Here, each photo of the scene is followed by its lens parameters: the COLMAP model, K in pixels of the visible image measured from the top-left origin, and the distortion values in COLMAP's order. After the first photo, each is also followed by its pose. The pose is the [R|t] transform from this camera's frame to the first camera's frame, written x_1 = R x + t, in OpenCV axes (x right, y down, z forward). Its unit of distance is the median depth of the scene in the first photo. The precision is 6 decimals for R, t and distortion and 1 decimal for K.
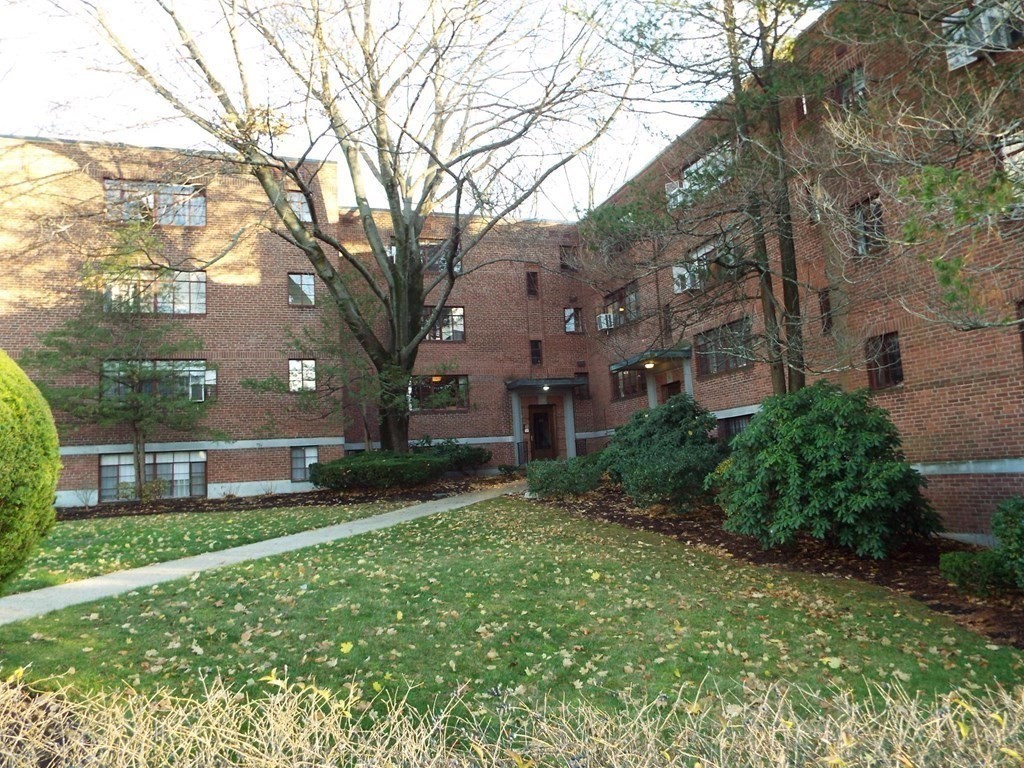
lens RADIAL K [[757.1, 0, 512.0], [0, 757.1, 384.0], [0, 0, 1]] dist [-0.028132, 0.049966]
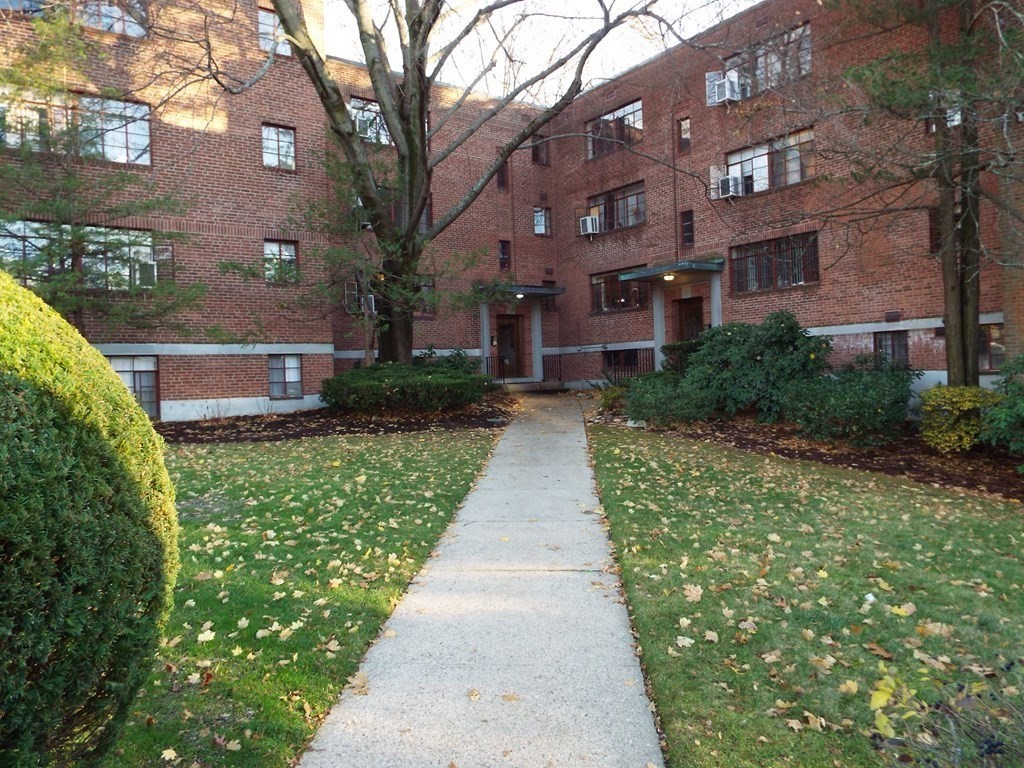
lens RADIAL K [[757.1, 0, 512.0], [0, 757.1, 384.0], [0, 0, 1]] dist [-0.028132, 0.049966]
pose [[0.952875, 0.019939, 0.302708, -0.275286], [-0.054477, 0.992864, 0.106086, 0.016958], [-0.298432, -0.117577, 0.947161, 0.182624]]
